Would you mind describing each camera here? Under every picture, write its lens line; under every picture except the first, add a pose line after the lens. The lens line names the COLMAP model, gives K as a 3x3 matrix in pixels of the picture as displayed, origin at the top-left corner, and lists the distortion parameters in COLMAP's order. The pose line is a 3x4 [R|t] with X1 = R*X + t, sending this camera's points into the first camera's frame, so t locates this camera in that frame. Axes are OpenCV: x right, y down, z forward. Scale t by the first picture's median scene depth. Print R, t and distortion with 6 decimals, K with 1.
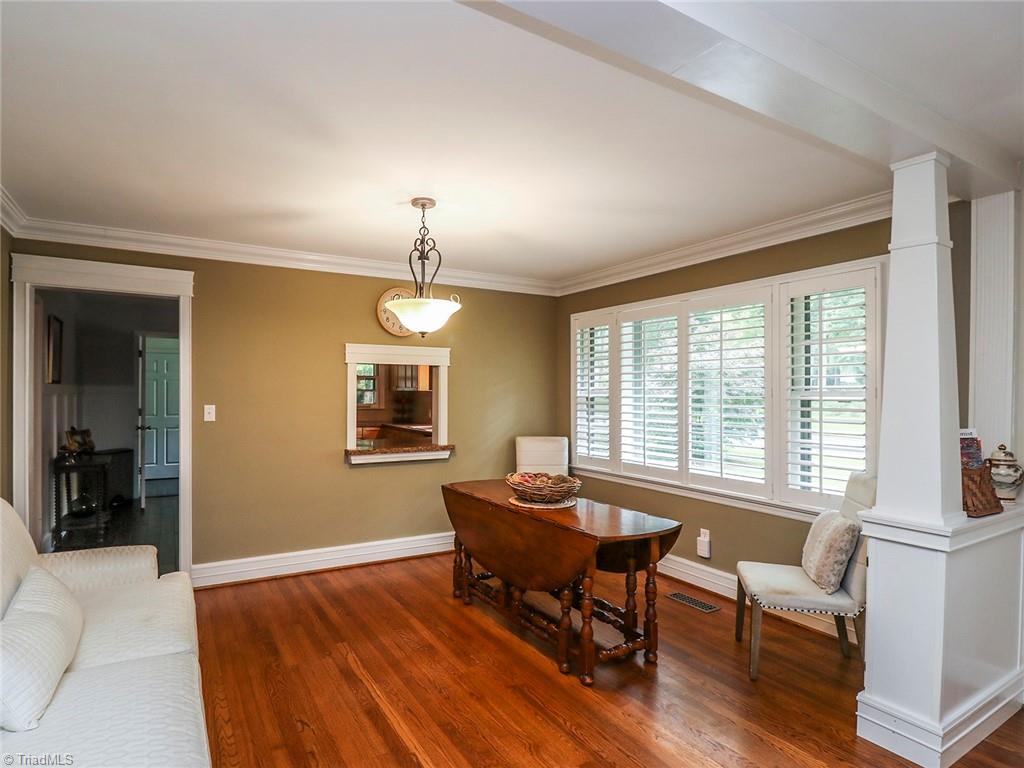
lens RADIAL K [[554.1, 0, 511.6], [0, 554.1, 390.0], [0, 0, 1]] dist [-0.030223, 0.000227]
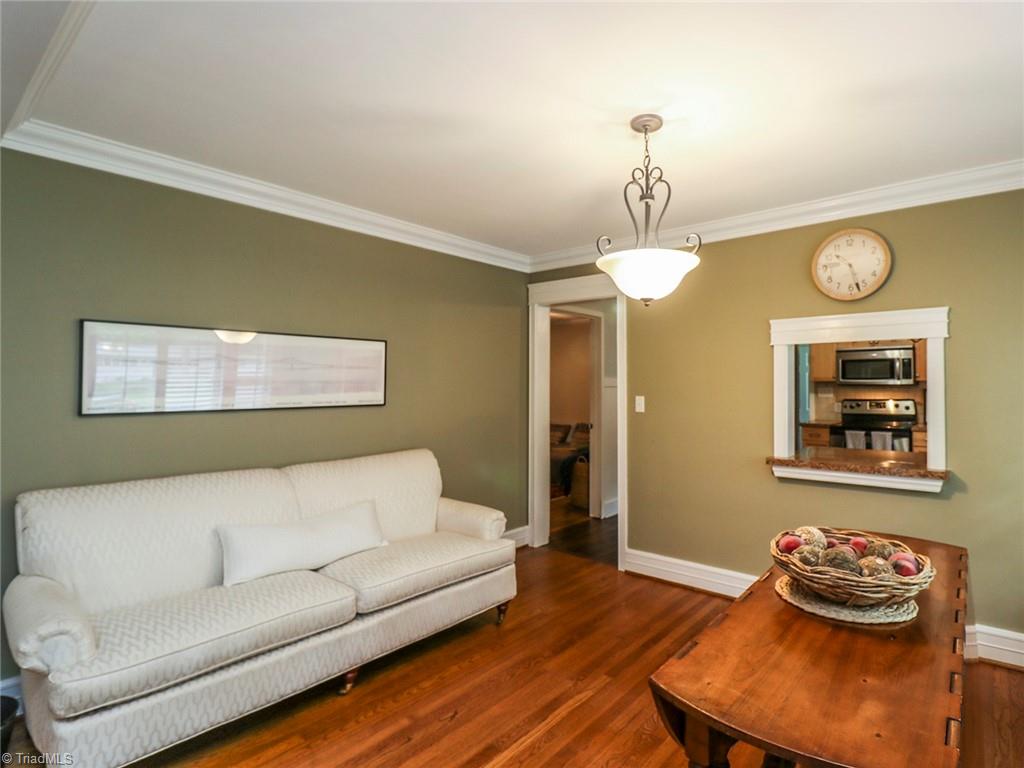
lens RADIAL K [[554.1, 0, 517.4], [0, 554.1, 383.5], [0, 0, 1]] dist [-0.030223, 0.000227]
pose [[0.323195, -0.000877, -0.946332, 0.348373], [0.010388, 0.999943, 0.002621, -0.001151], [0.946276, -0.010678, 0.323185, 0.452944]]
